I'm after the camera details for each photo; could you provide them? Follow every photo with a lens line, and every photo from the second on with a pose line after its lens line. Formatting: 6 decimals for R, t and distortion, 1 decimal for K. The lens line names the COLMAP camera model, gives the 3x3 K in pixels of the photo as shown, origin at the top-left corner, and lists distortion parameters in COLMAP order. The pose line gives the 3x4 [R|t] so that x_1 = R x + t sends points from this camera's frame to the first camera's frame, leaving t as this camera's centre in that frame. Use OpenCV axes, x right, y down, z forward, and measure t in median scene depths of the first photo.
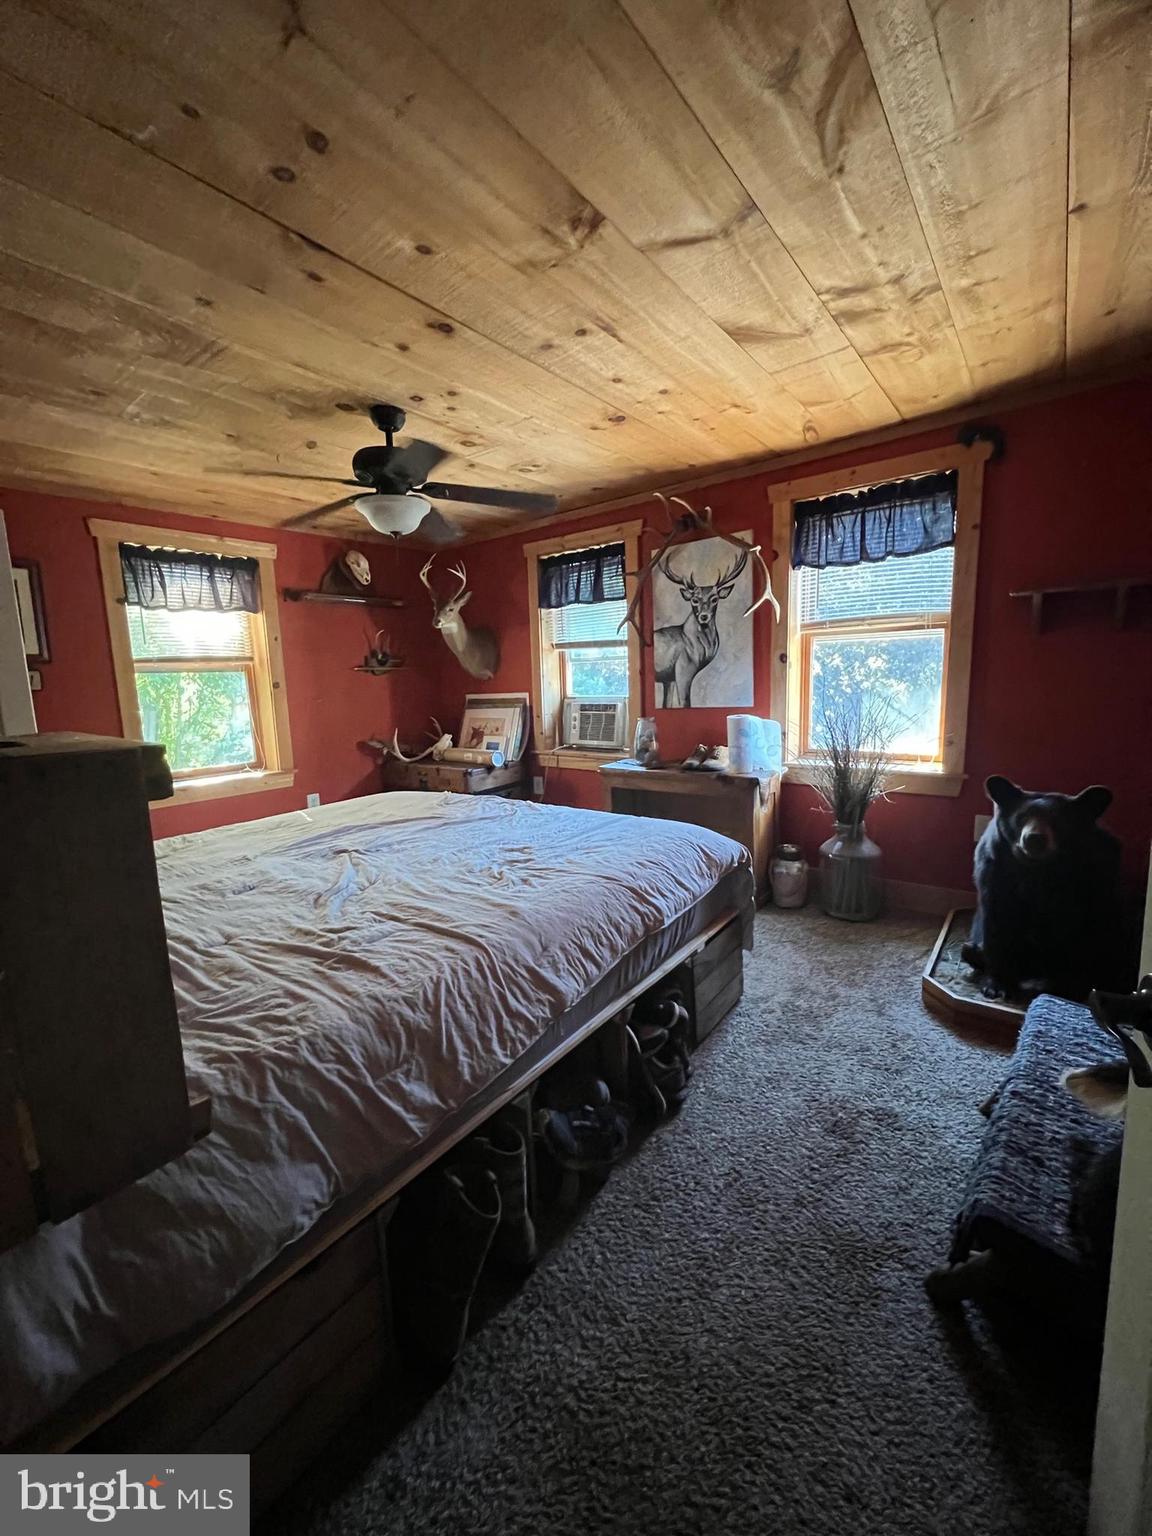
lens RADIAL K [[611.8, 0, 576.8], [0, 611.8, 765.0], [0, 0, 1]] dist [-0.003611, 0.002874]
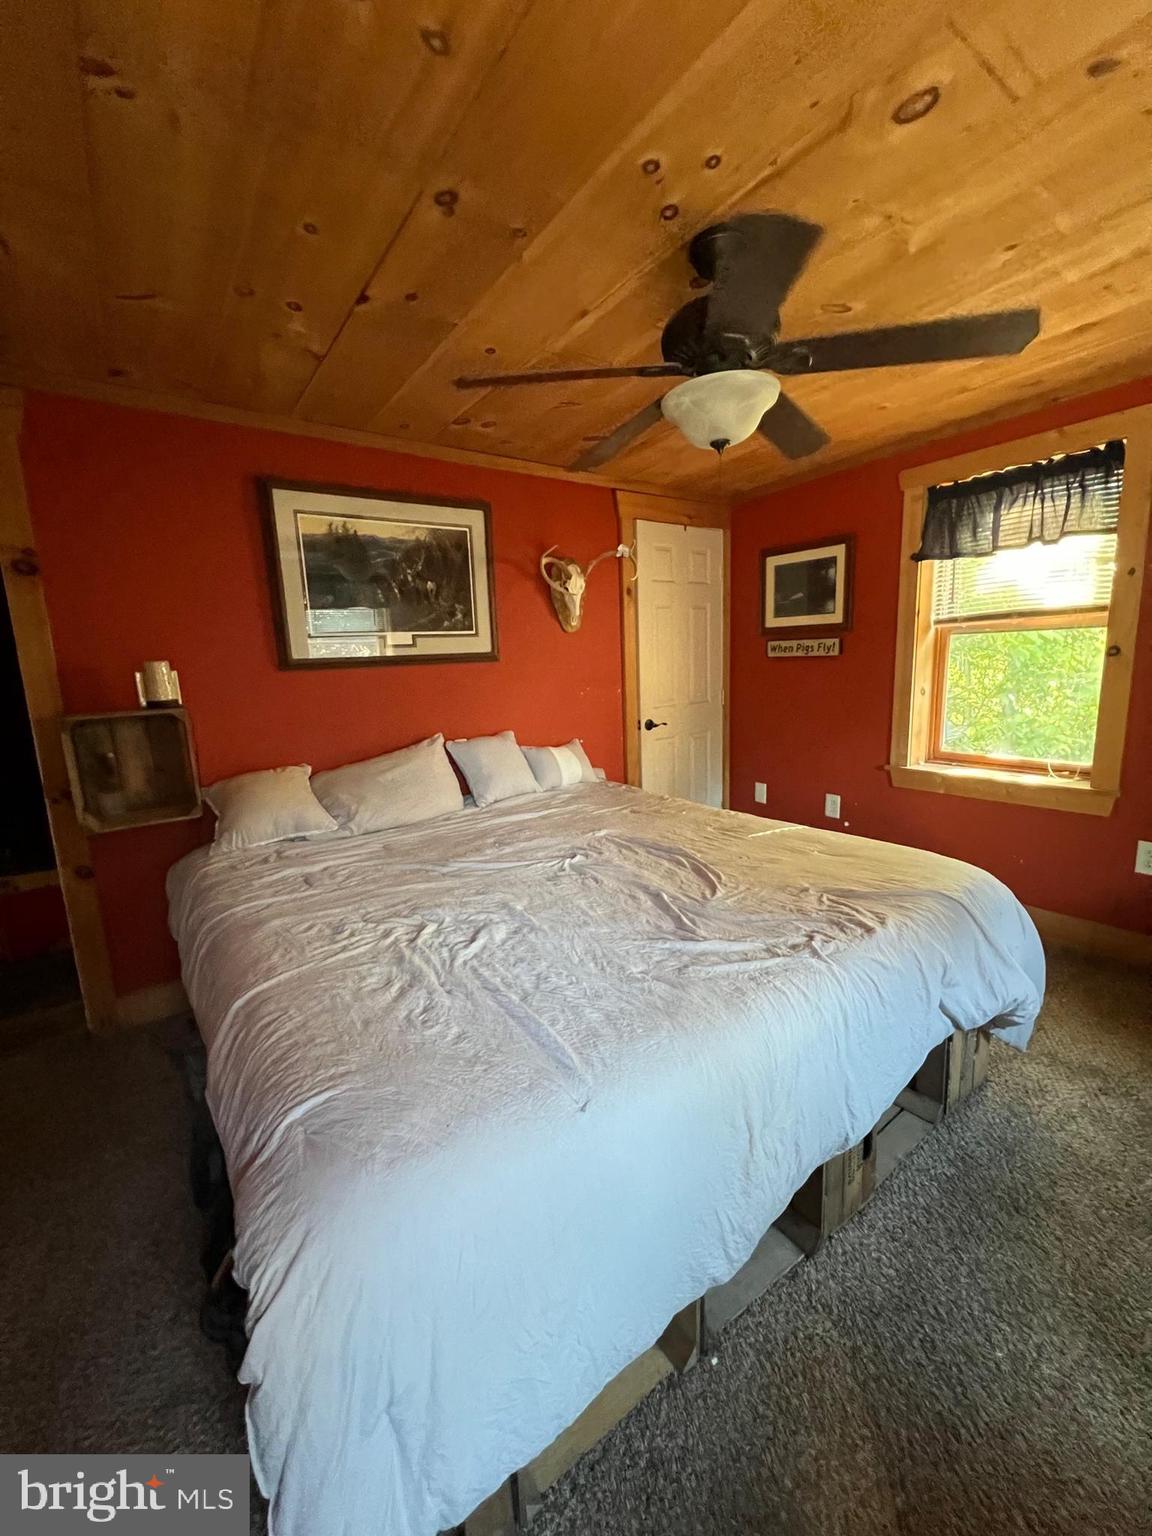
lens RADIAL K [[611.8, 0, 577.9], [0, 611.8, 762.2], [0, 0, 1]] dist [-0.003611, 0.002874]
pose [[-0.273605, 0.208604, -0.938949, 0.300818], [-0.090664, 0.966259, 0.241090, -0.145855], [0.957560, 0.151092, -0.245460, 0.780310]]
